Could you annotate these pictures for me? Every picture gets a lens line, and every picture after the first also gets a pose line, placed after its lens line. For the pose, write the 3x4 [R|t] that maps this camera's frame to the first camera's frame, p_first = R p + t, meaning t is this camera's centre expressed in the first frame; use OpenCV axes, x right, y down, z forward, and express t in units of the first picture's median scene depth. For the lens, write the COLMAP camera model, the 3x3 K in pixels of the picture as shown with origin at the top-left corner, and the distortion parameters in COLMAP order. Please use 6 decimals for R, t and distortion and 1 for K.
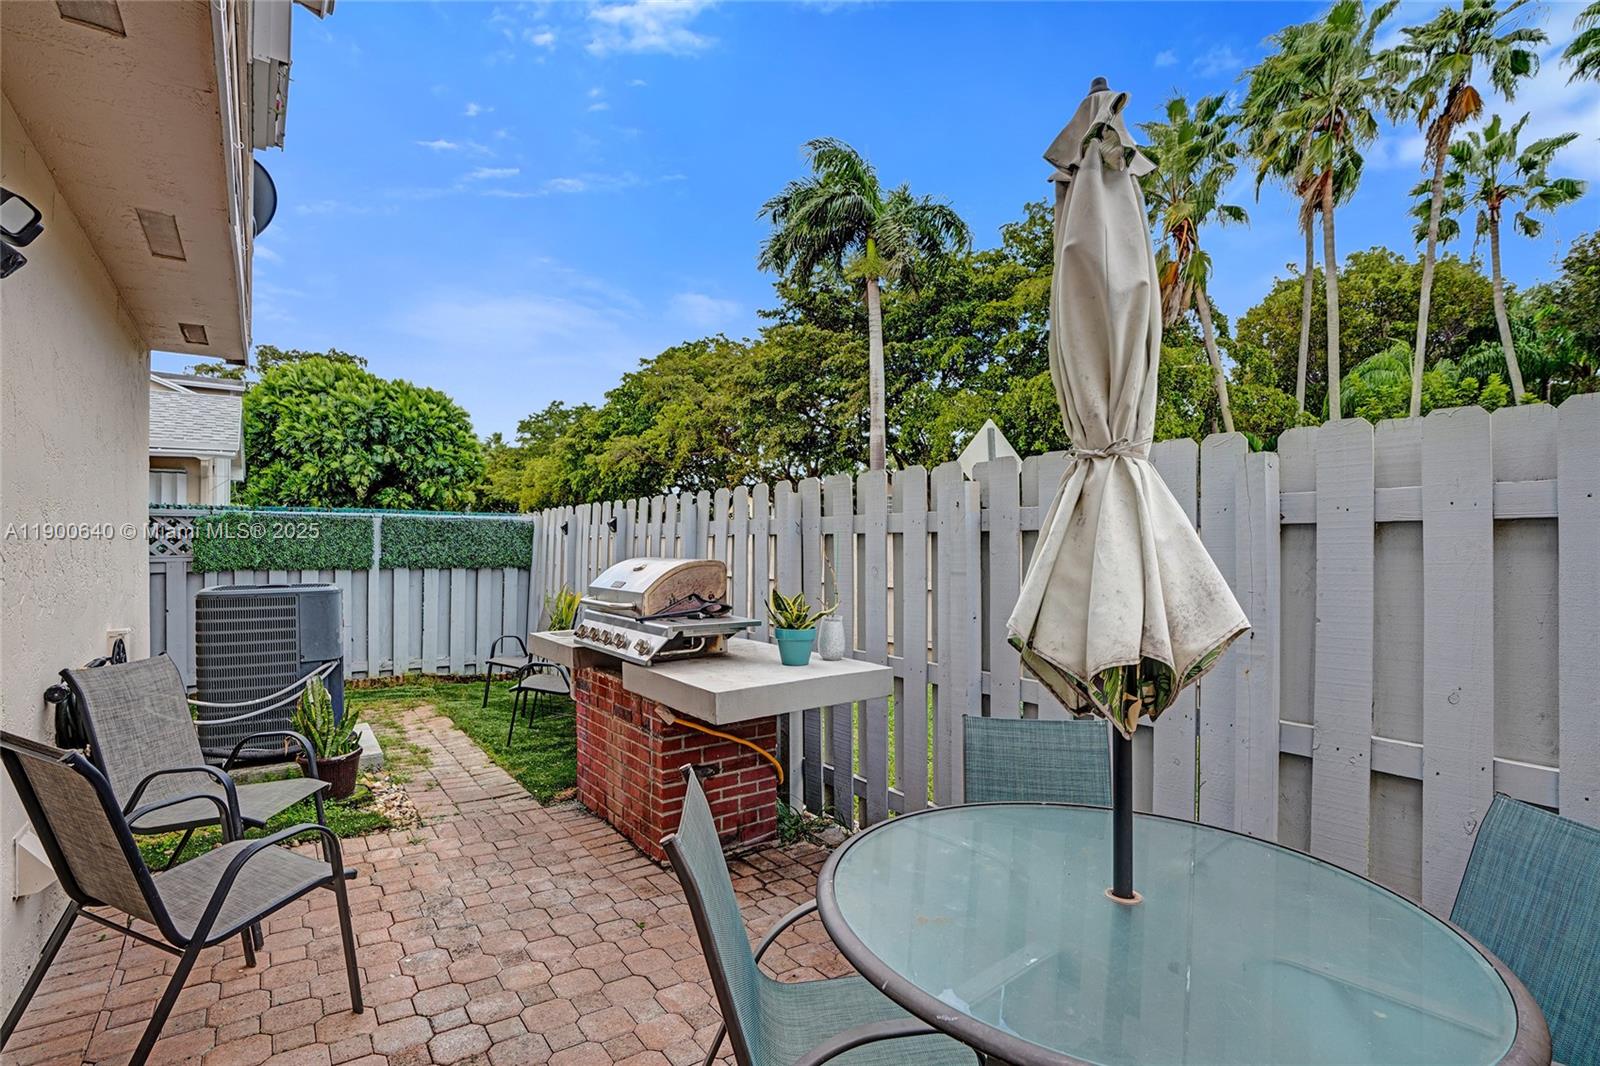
lens RADIAL K [[768.3, 0, 810.5], [0, 768.3, 516.4], [0, 0, 1]] dist [-0.058228, 0.029149]
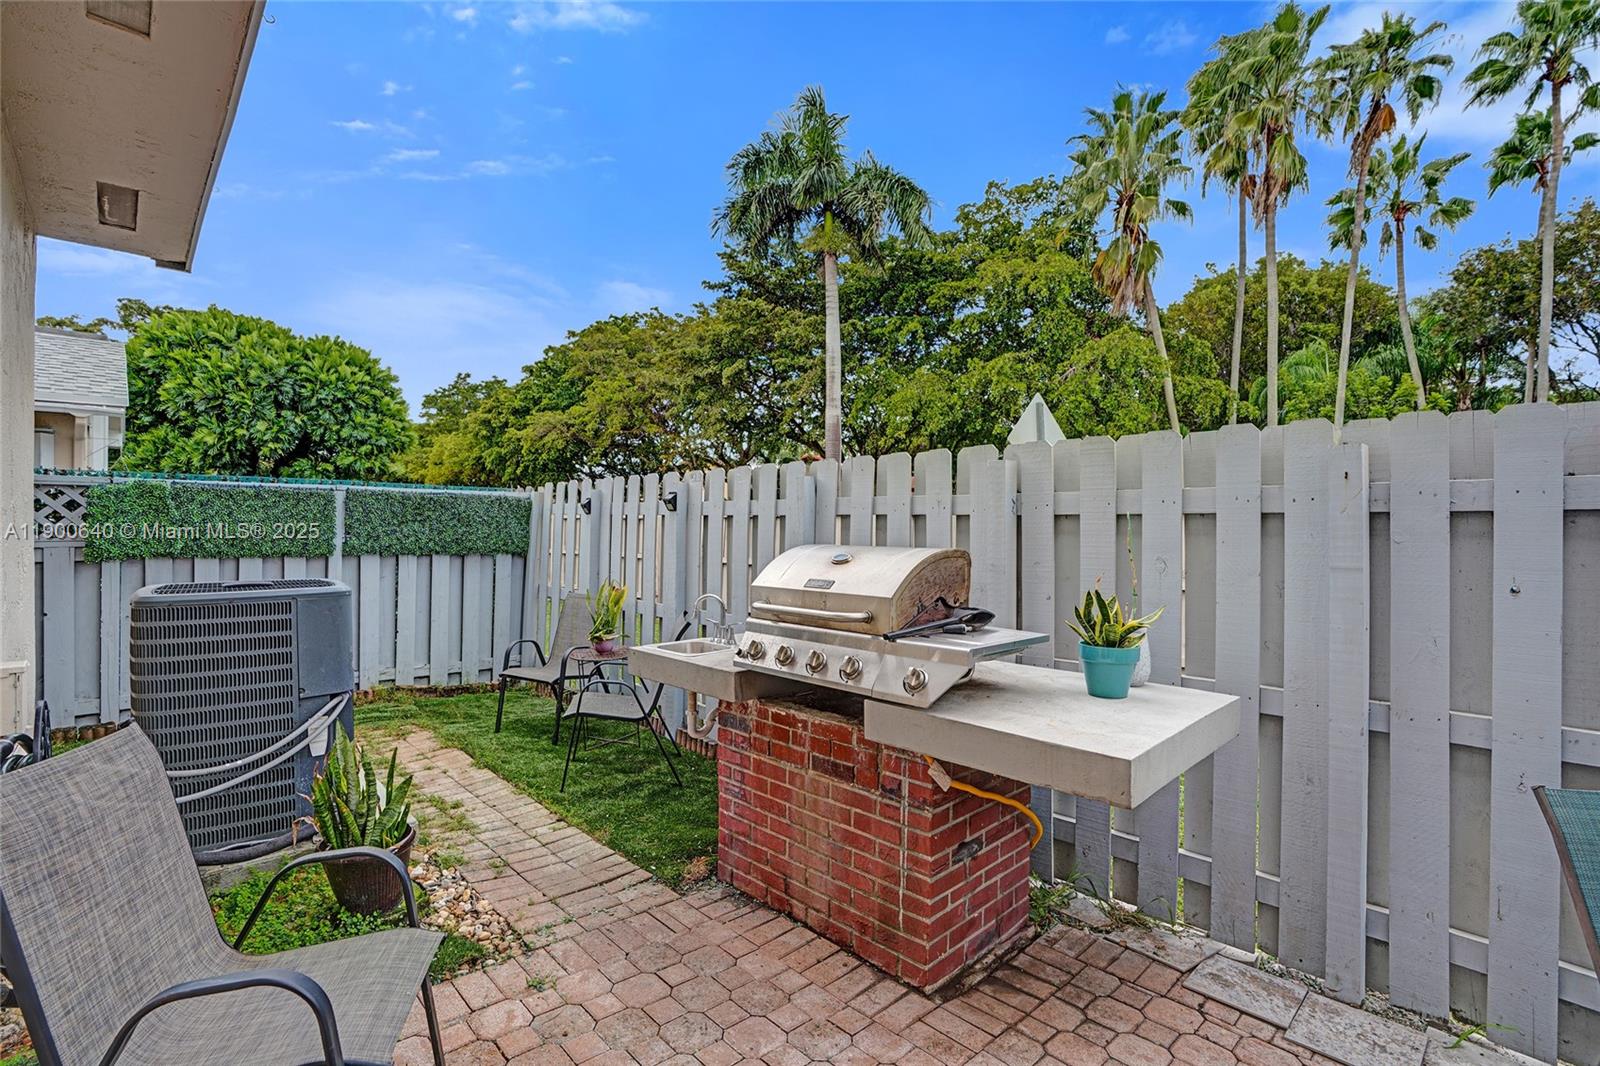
lens RADIAL K [[743.6, 0, 798.4], [0, 743.6, 508.9], [0, 0, 1]] dist [-0.059128, 0.026024]
pose [[0.990984, 0.008609, 0.133704, -0.126987], [-0.010085, 0.999895, 0.010367, 0.004956], [-0.133601, -0.011622, 0.990967, 0.116494]]
